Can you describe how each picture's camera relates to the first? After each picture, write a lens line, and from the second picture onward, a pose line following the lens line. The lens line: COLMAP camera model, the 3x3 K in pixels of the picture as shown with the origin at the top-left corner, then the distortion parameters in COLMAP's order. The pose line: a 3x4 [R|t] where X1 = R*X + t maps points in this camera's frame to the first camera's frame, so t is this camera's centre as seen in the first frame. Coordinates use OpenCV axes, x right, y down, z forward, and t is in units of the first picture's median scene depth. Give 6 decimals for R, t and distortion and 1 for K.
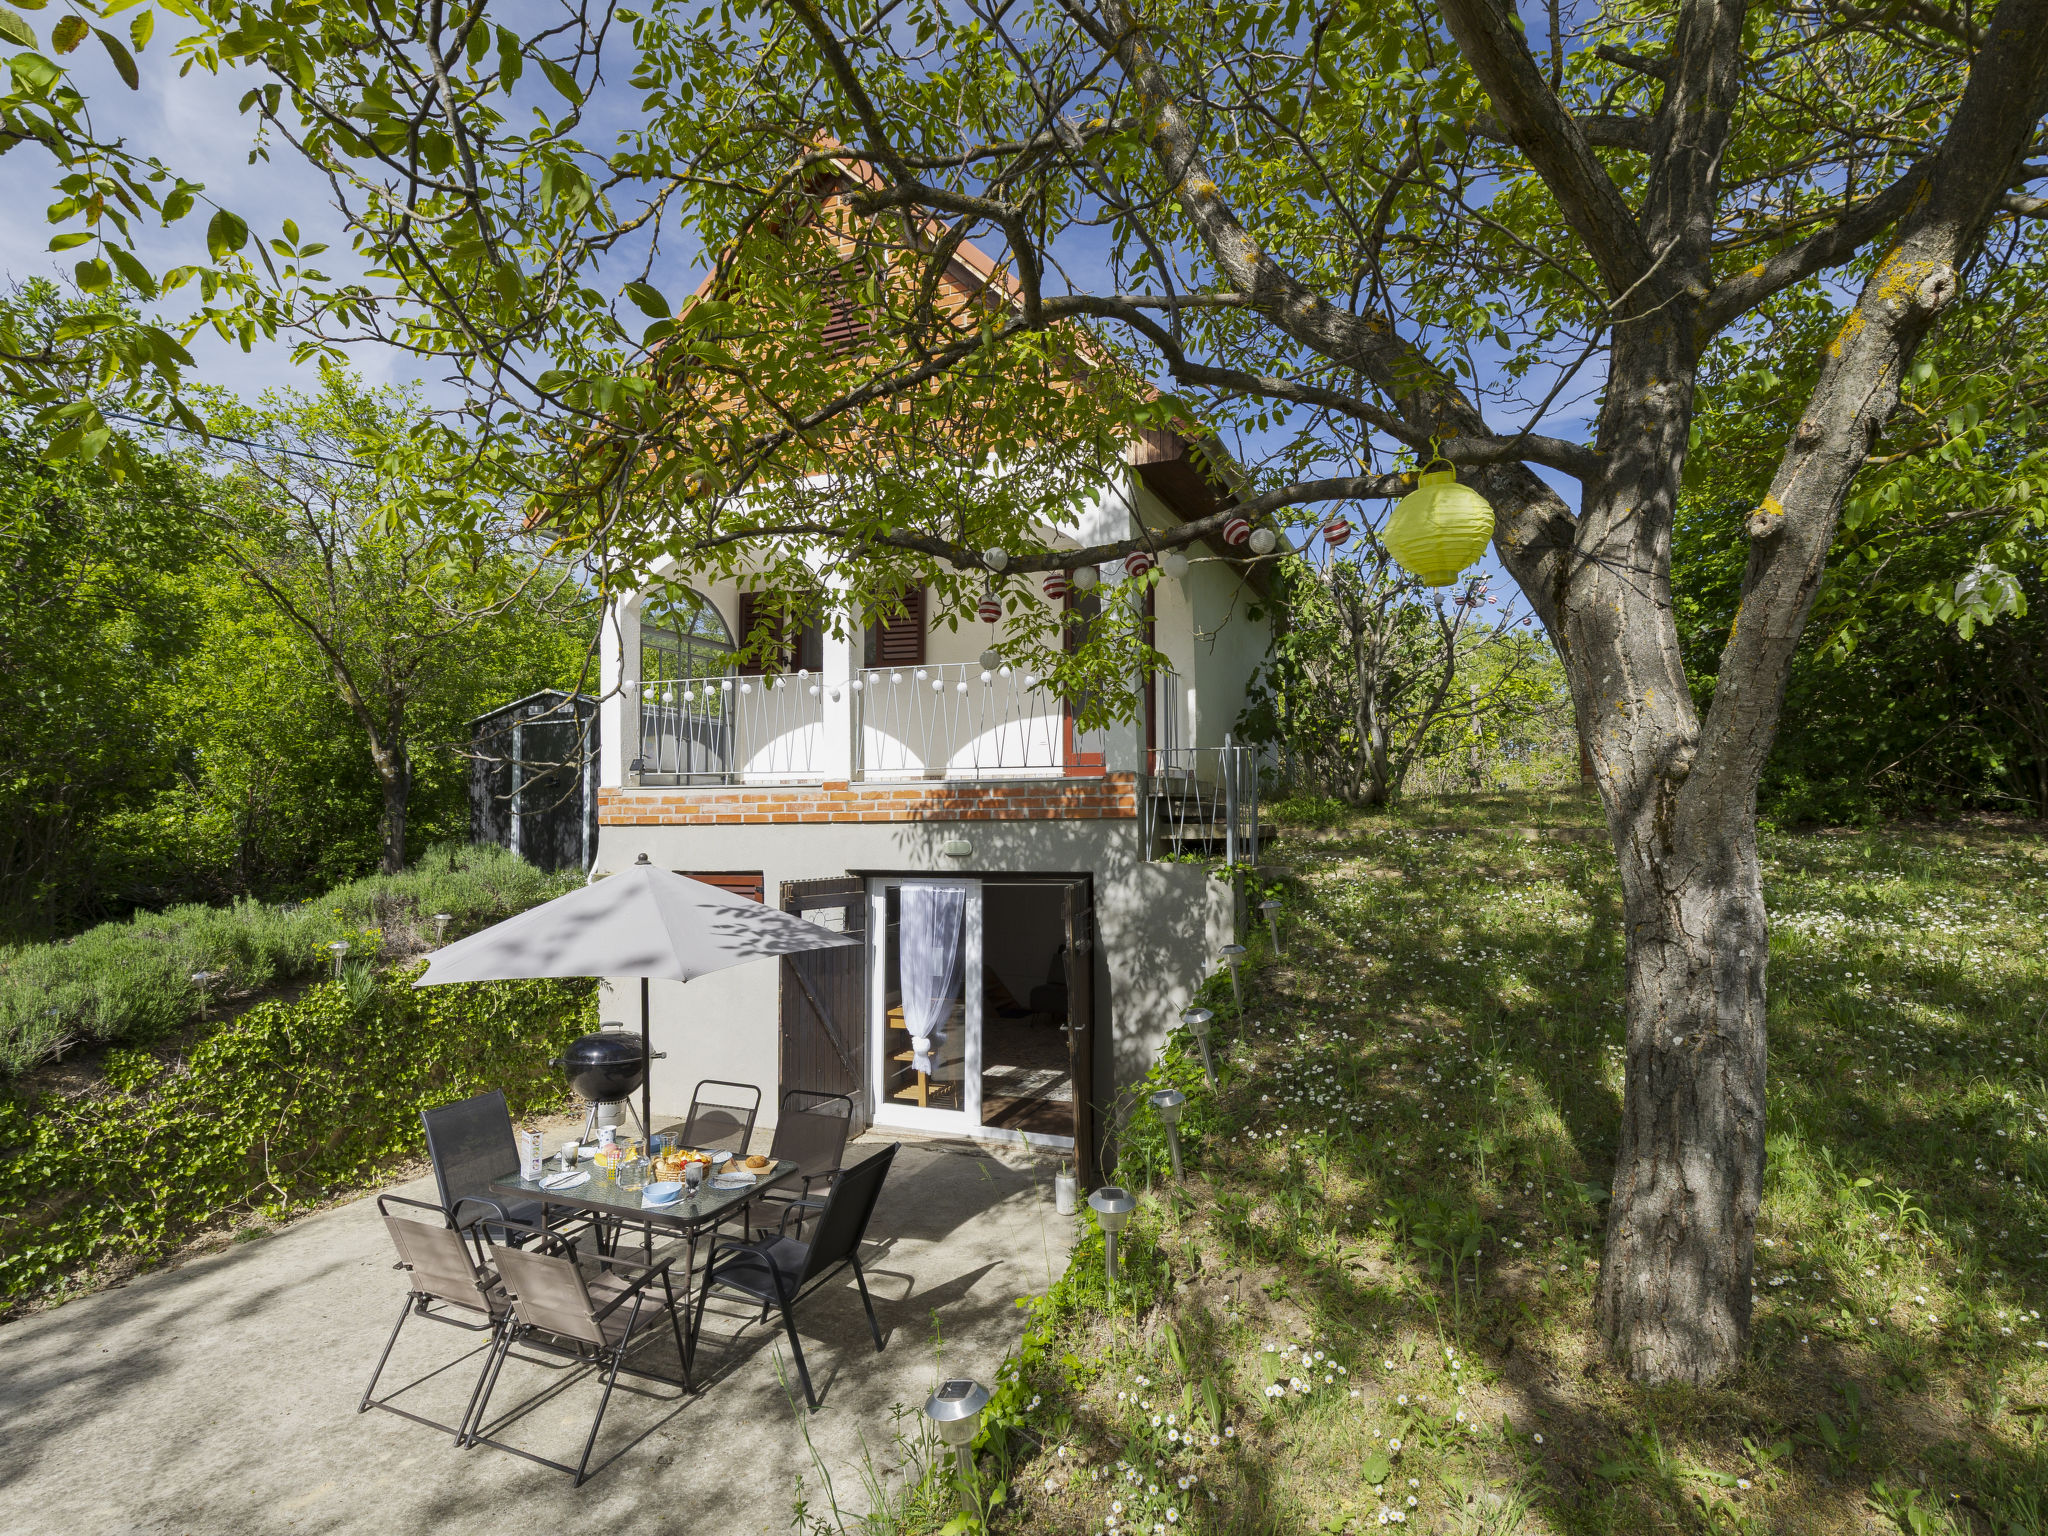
lens RADIAL K [[1014.7, 0, 1033.3], [0, 1014.7, 767.9], [0, 0, 1]] dist [0.000337, -0.000733]
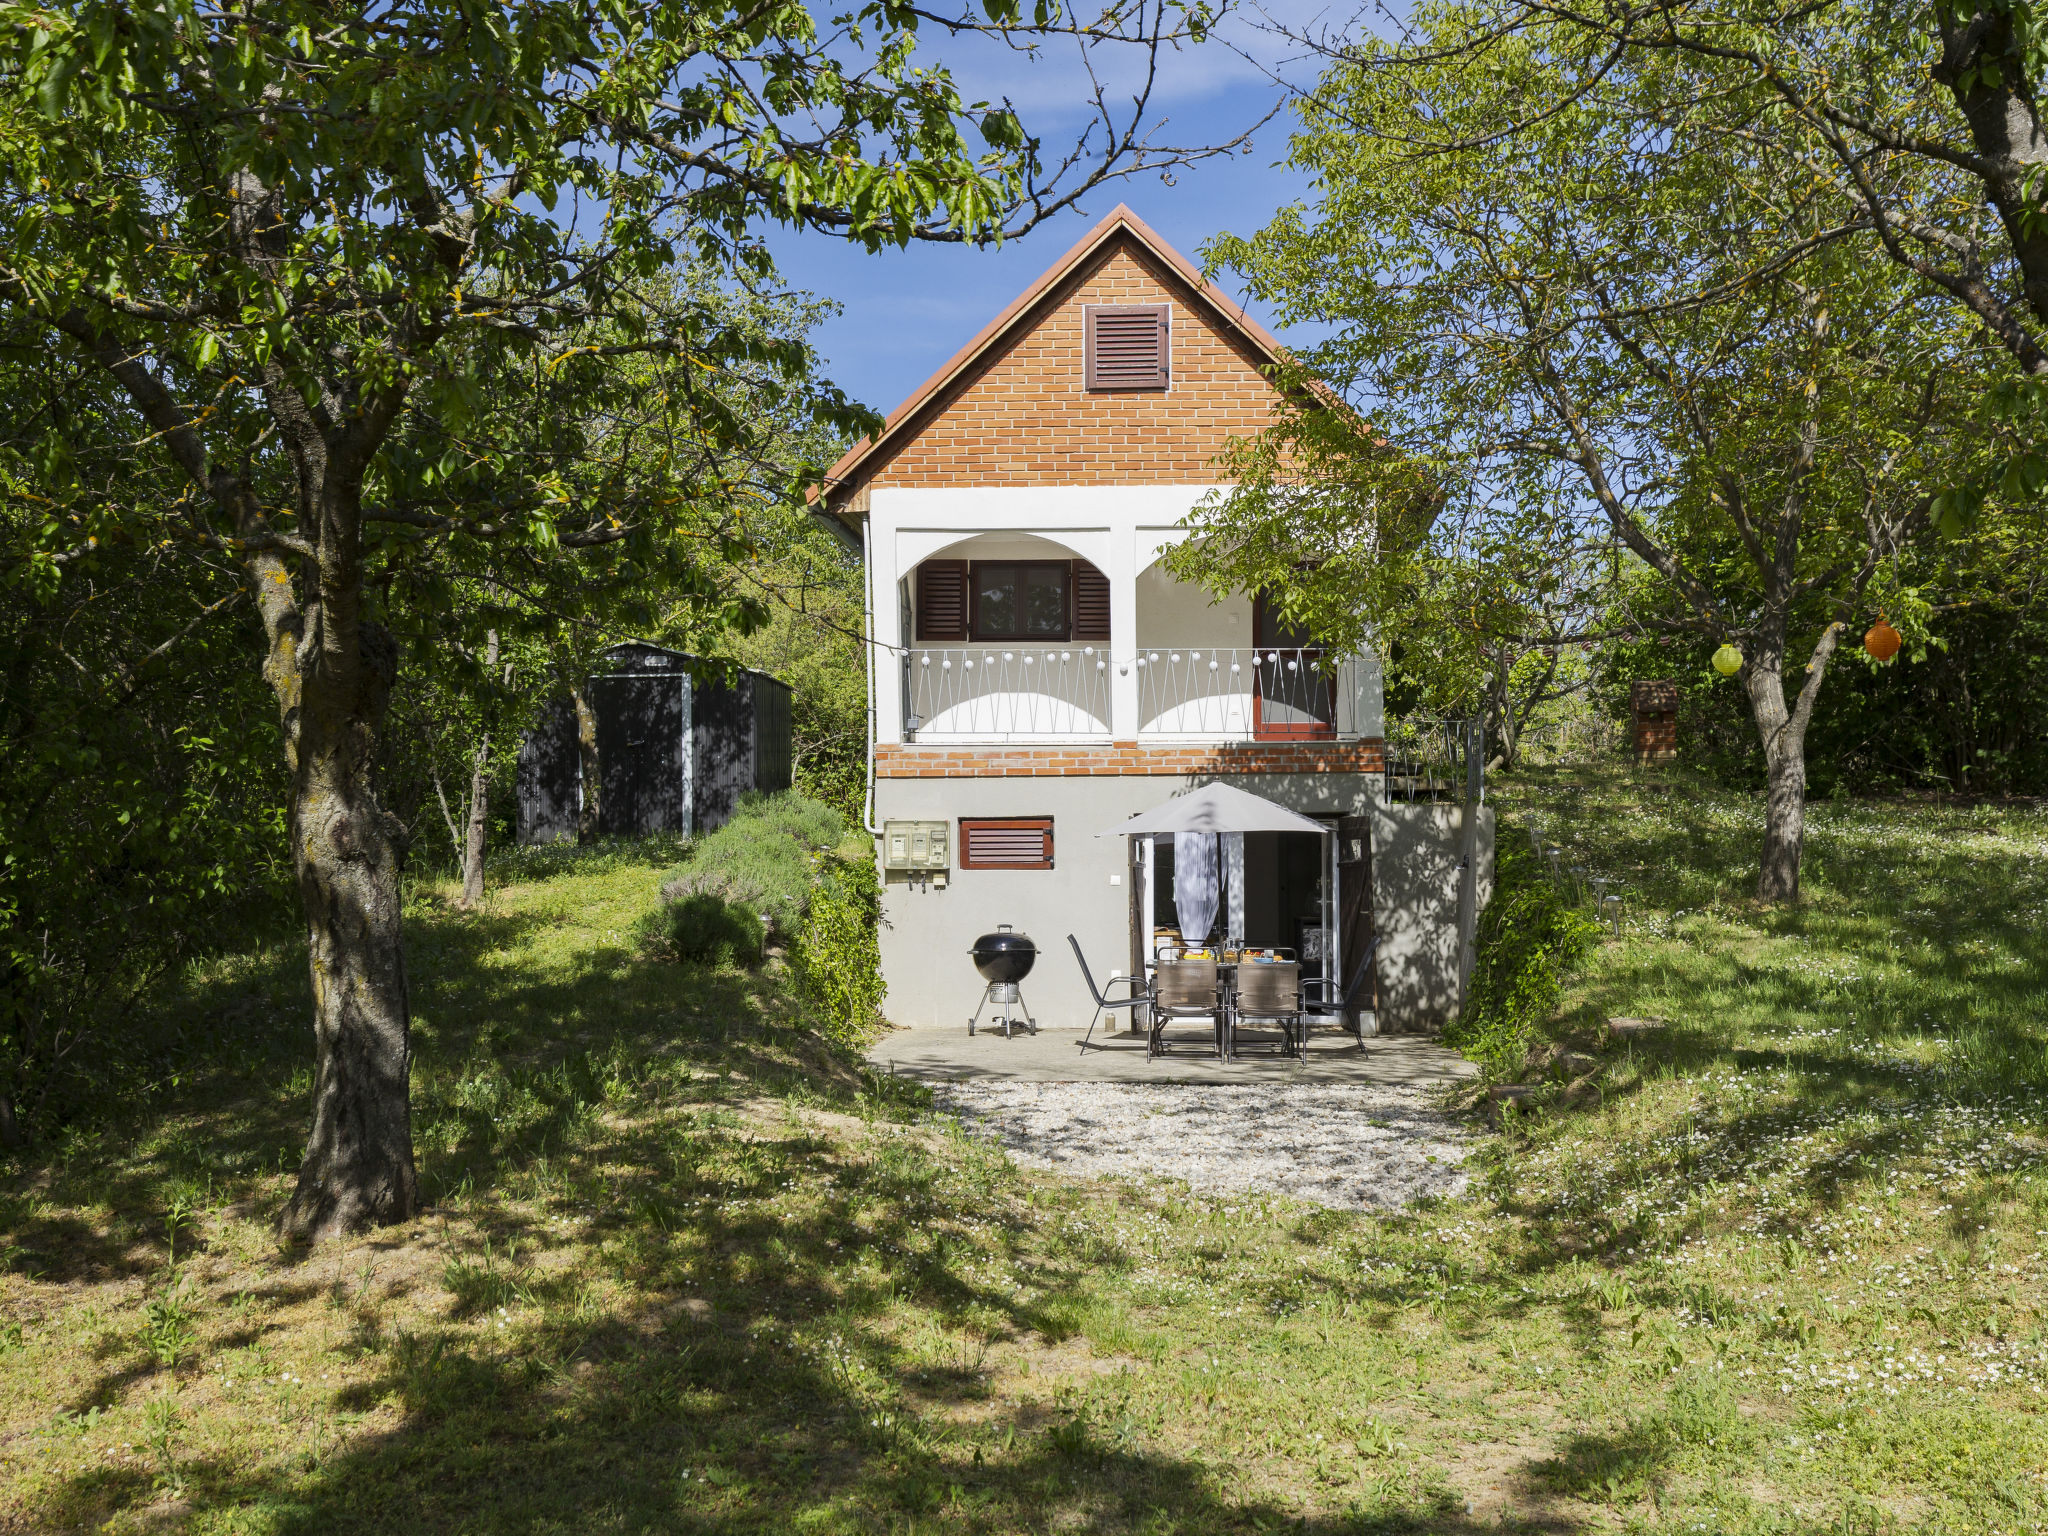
lens RADIAL K [[1982.1, 0, 1028.6], [0, 1982.1, 770.0], [0, 0, 1]] dist [-0.000590, 0.000000]
pose [[0.957318, 0.018100, 0.288468, -0.994252], [-0.019157, 0.999816, 0.000843, 0.048085], [-0.288400, -0.006333, 0.957489, -1.246141]]
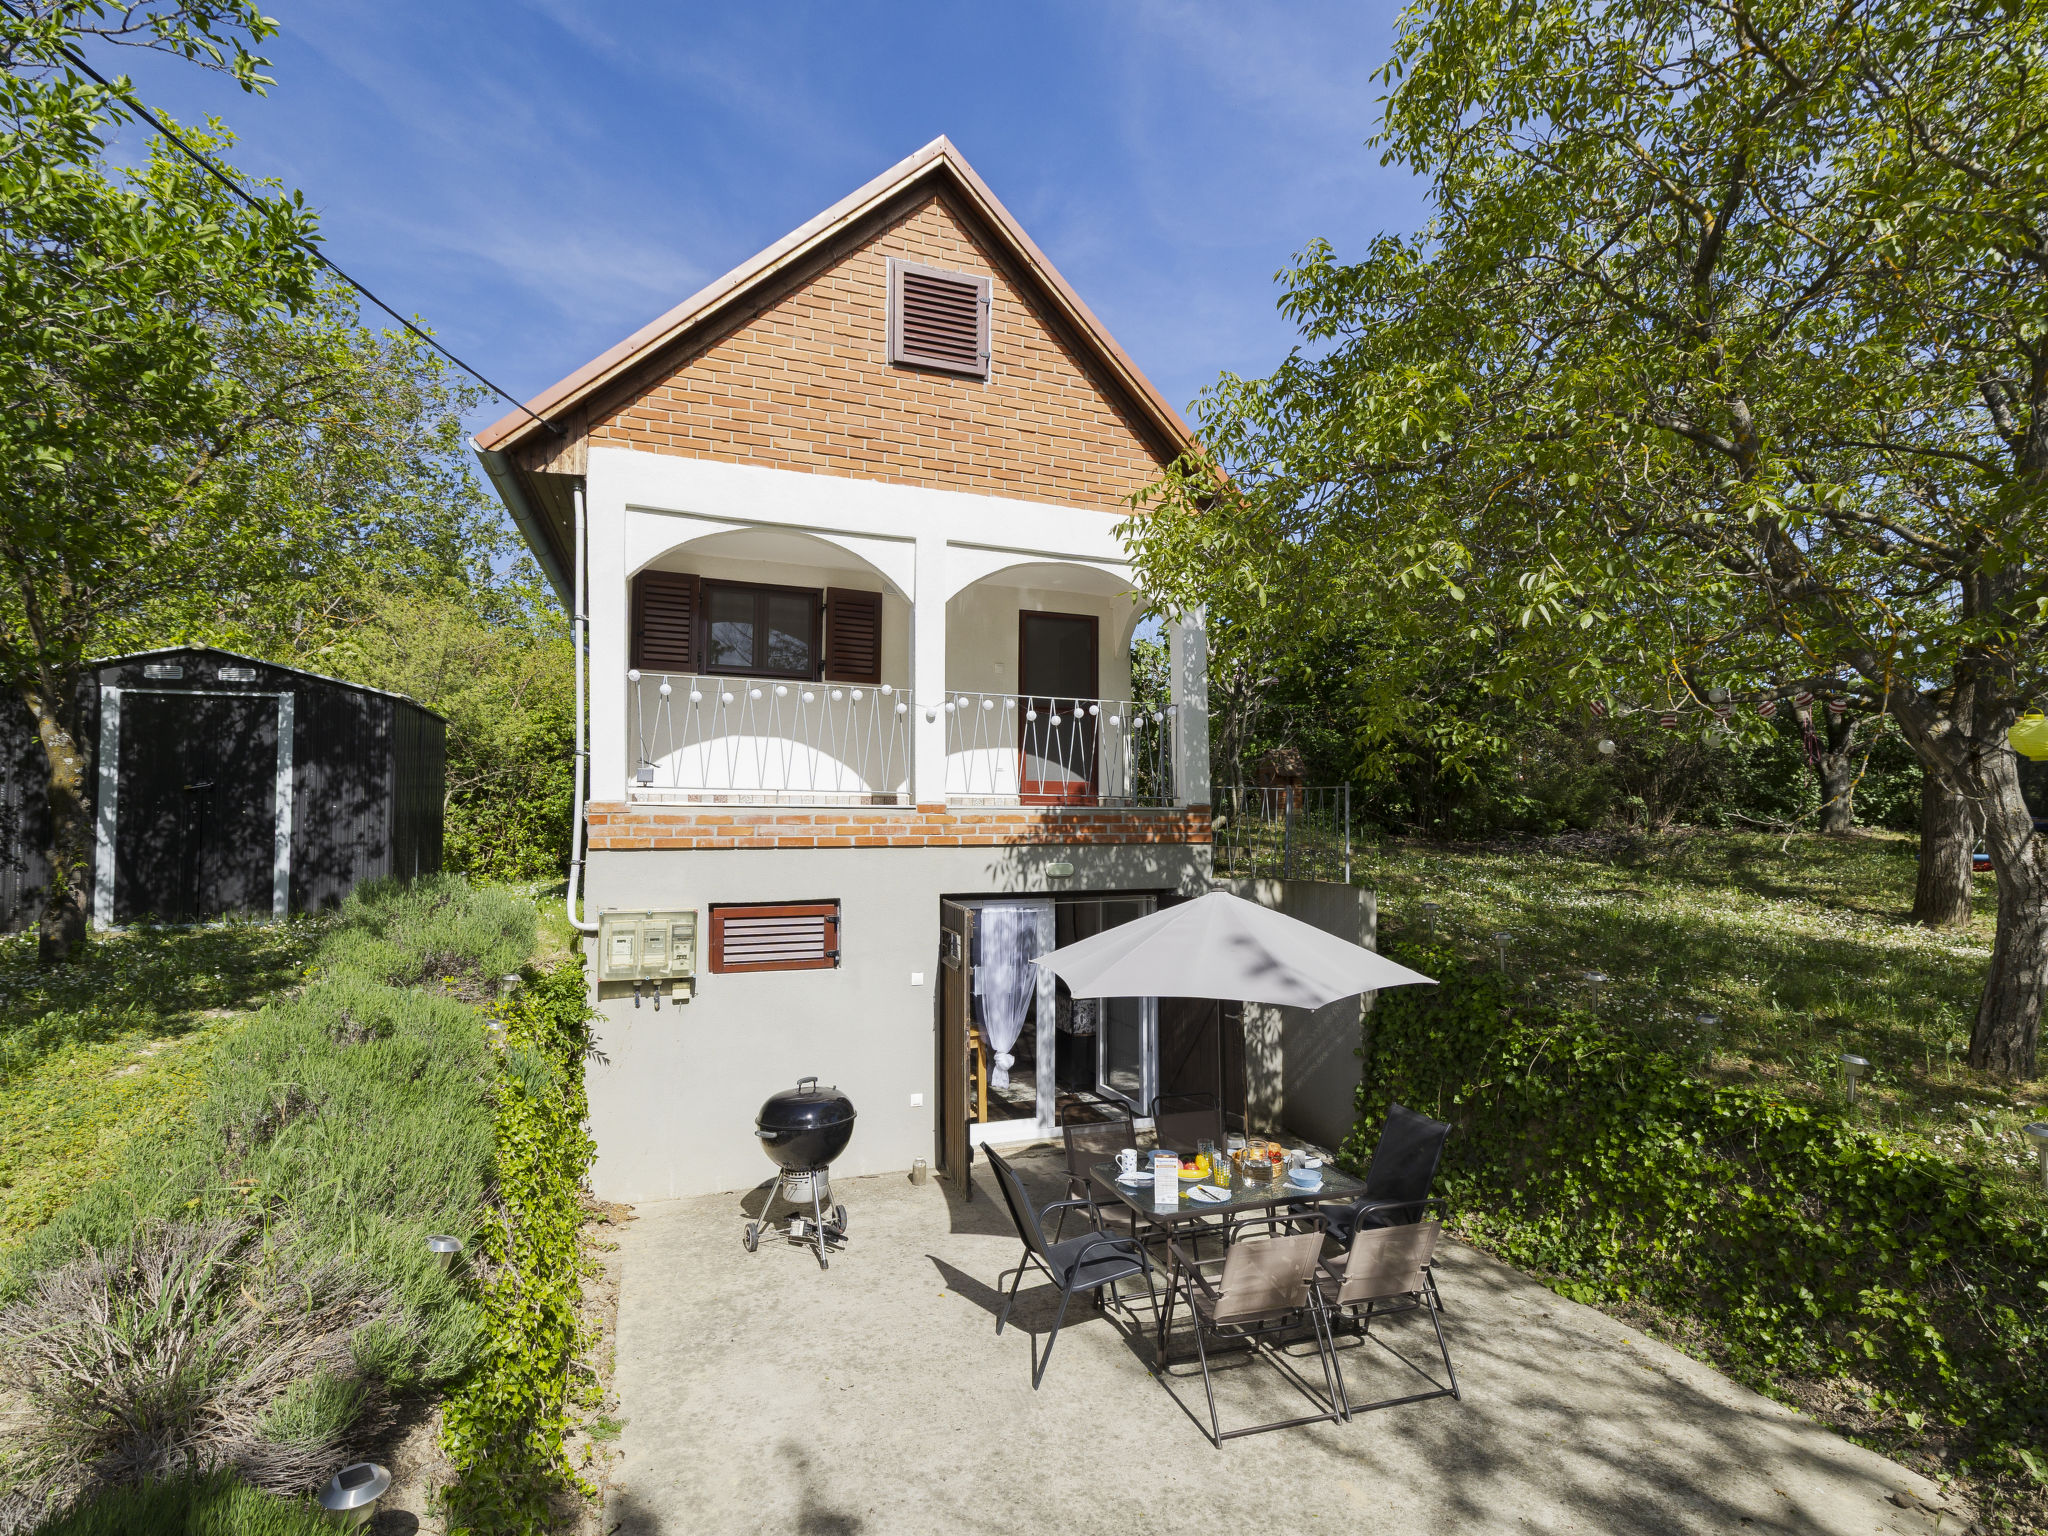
lens RADIAL K [[1014.7, 0, 1056.1], [0, 1014.7, 776.1], [0, 0, 1]] dist [0.000337, -0.000733]
pose [[0.748070, 0.041281, 0.662335, -0.756414], [-0.039289, 0.999068, -0.017894, -0.000901], [-0.662456, -0.012637, 0.748994, 0.190372]]
